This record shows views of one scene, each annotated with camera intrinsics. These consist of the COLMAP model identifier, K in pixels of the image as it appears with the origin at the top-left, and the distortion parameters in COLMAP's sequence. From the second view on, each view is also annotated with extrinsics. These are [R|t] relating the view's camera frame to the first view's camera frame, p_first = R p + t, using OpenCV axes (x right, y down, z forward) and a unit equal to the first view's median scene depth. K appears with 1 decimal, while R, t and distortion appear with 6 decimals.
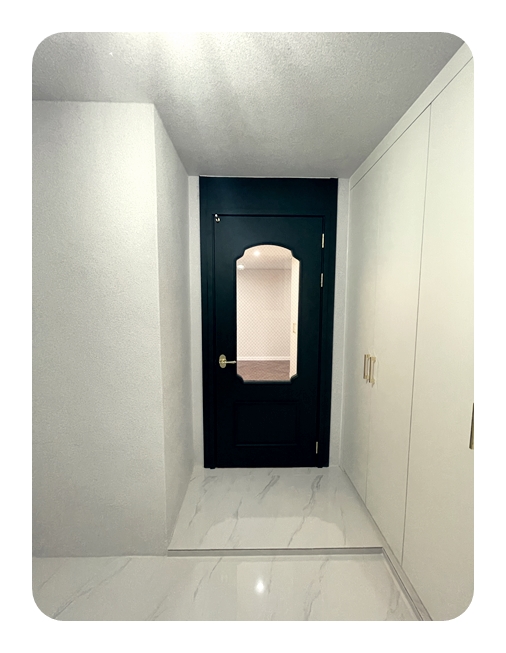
lens RADIAL K [[239.7, 0, 253.0], [0, 239.7, 326.5], [0, 0, 1]] dist [0.000126, 0.000071]
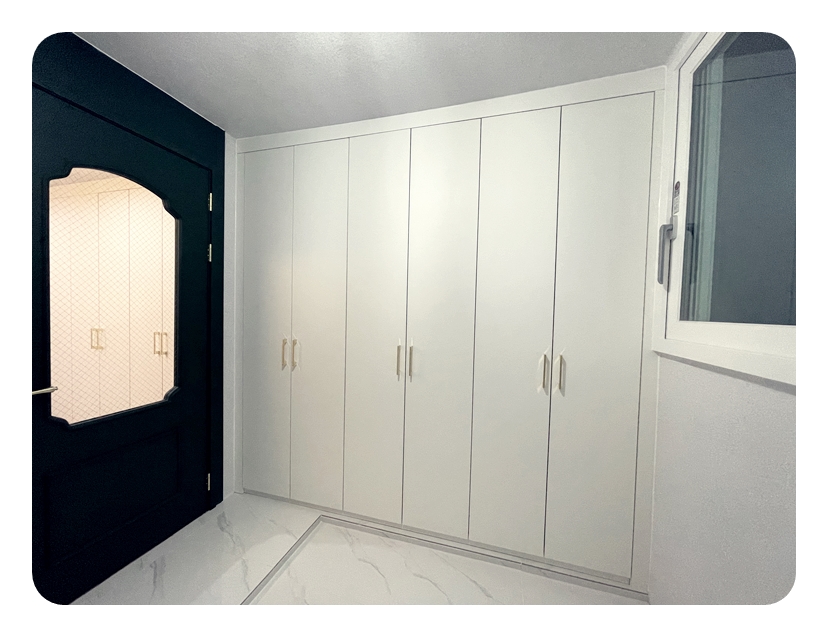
lens RADIAL K [[303.9, 0, 419.1], [0, 303.9, 320.1], [0, 0, 1]] dist [0.000126, 0.000071]
pose [[0.285908, -0.027407, 0.957865, -0.444083], [0.059476, 0.998171, 0.010807, 0.045282], [-0.956409, 0.053880, 0.287016, 0.106374]]
